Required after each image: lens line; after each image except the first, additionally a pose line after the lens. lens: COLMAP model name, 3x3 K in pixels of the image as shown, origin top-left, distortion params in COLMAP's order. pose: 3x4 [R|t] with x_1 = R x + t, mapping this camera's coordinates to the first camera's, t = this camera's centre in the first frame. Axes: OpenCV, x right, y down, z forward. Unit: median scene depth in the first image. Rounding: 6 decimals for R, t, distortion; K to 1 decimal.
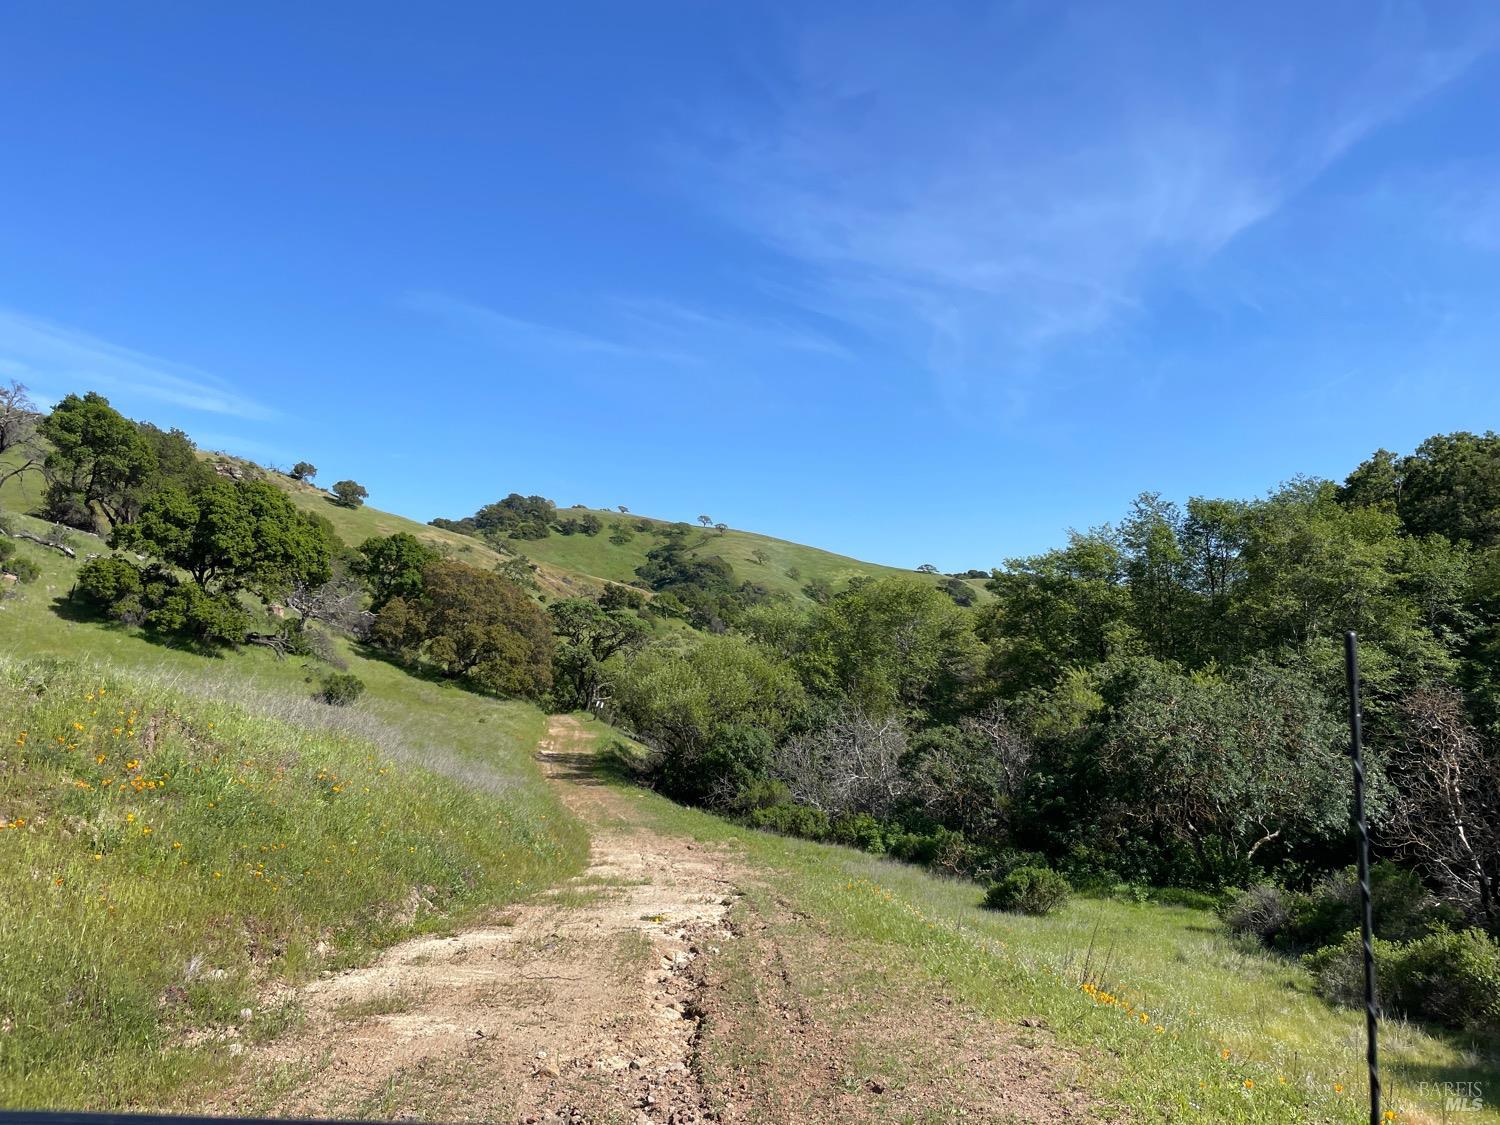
lens RADIAL K [[1129.1, 0, 768.8], [0, 1129.1, 541.3], [0, 0, 1]] dist [0.077117, -0.109996]
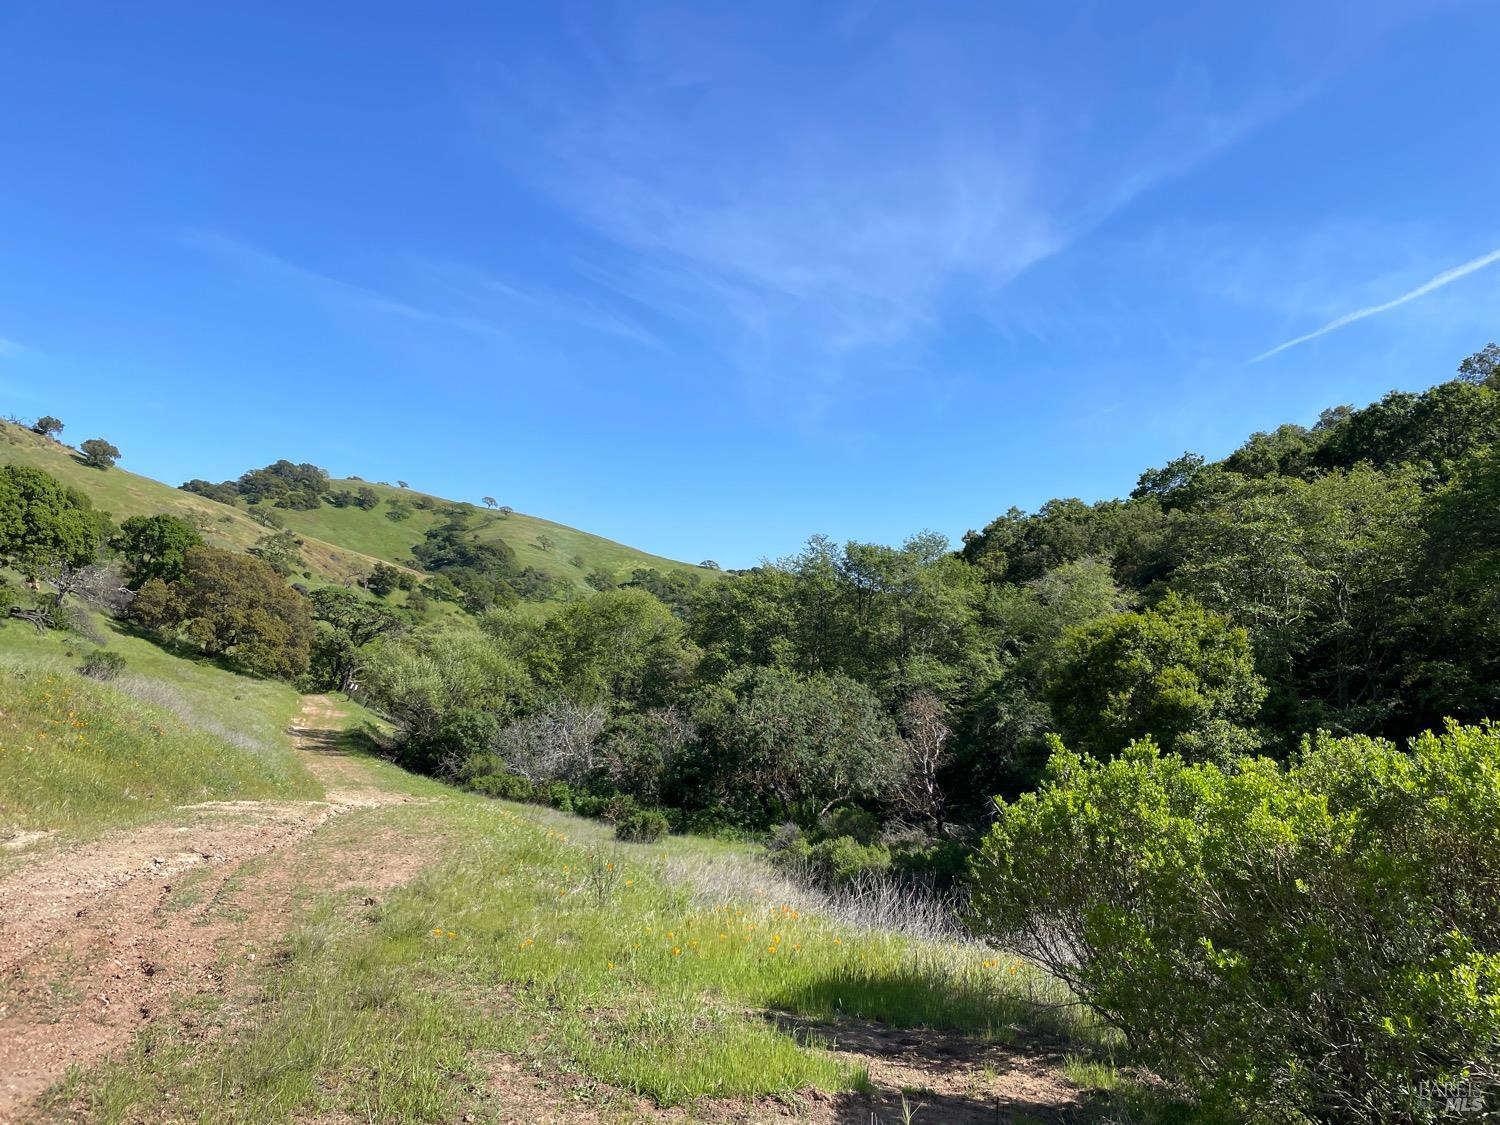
lens RADIAL K [[1129.1, 0, 768.8], [0, 1129.1, 541.3], [0, 0, 1]] dist [0.077117, -0.109996]
pose [[0.981195, 0.061280, 0.183031, 0.033470], [-0.062836, 0.998020, 0.002709, -0.023526], [-0.182502, -0.014159, 0.983103, -0.148200]]
